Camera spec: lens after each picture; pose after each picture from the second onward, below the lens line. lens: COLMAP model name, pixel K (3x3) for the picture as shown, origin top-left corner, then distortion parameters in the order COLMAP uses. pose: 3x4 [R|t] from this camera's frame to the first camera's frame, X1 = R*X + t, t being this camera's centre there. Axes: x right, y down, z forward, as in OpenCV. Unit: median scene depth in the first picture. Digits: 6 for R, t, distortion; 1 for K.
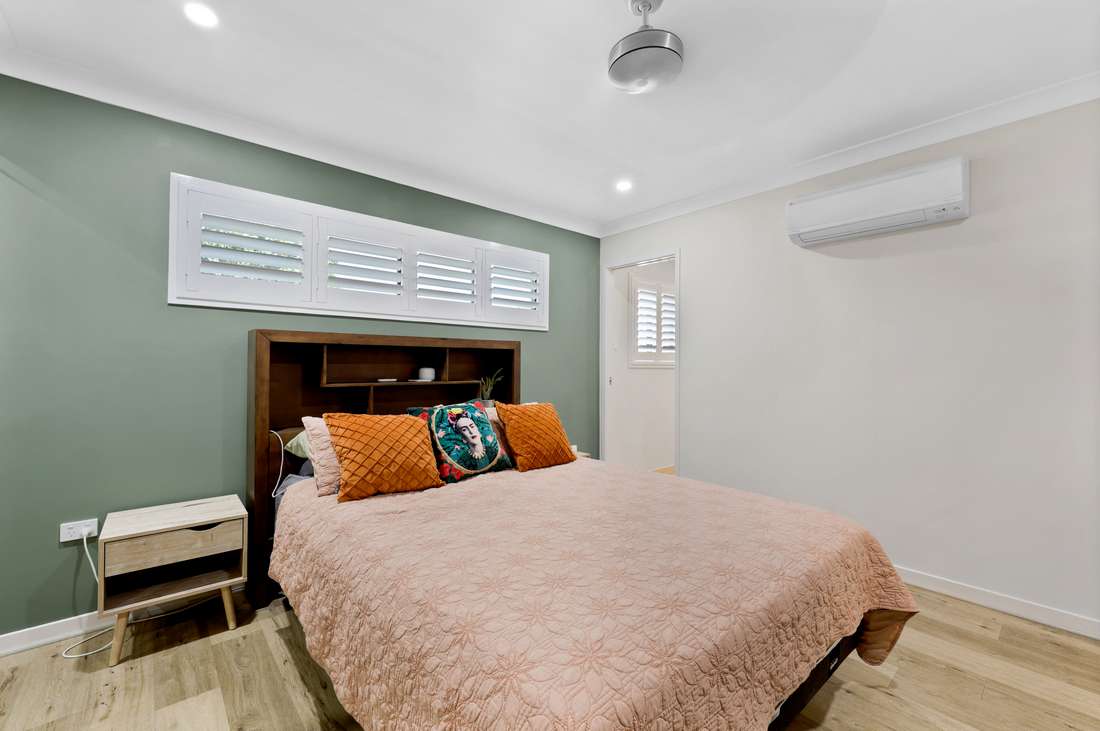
lens RADIAL K [[462.3, 0, 544.5], [0, 462.3, 366.8], [0, 0, 1]] dist [0.000362, 0.000133]
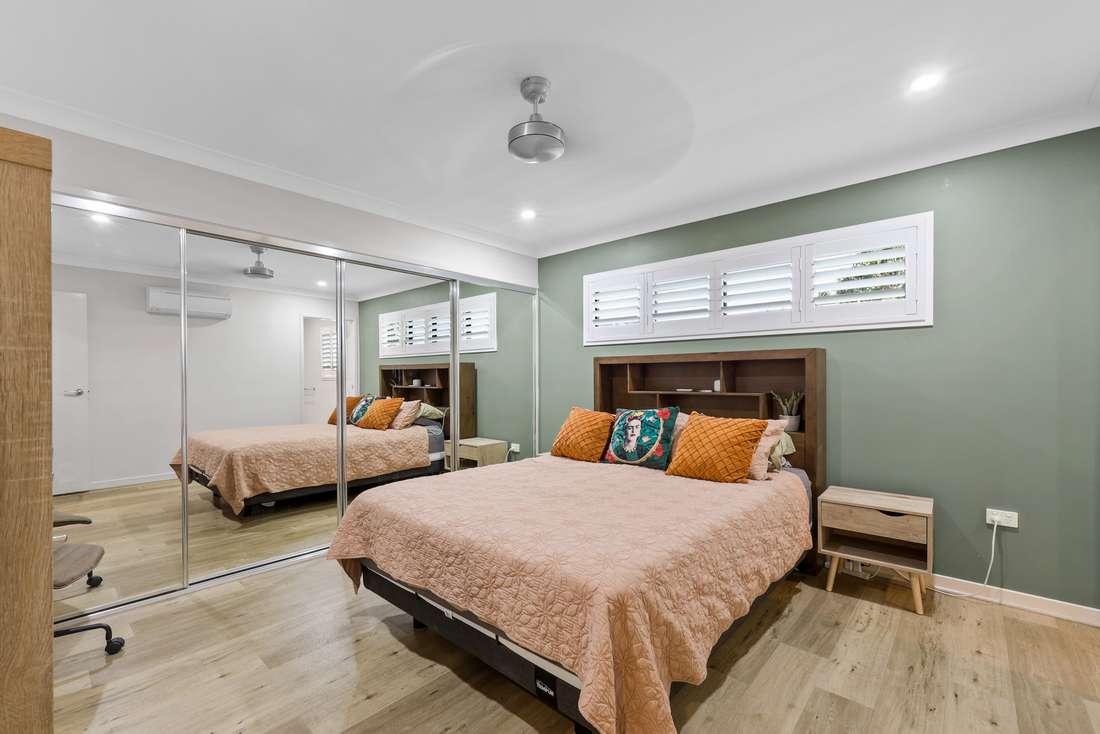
lens RADIAL K [[462.3, 0, 544.5], [0, 462.3, 368.3], [0, 0, 1]] dist [0.000362, 0.000133]
pose [[0.123344, -0.024573, -0.992060, 1.056210], [0.005017, 0.999696, -0.024138, -0.000172], [0.992351, -0.002000, 0.123430, 0.601423]]
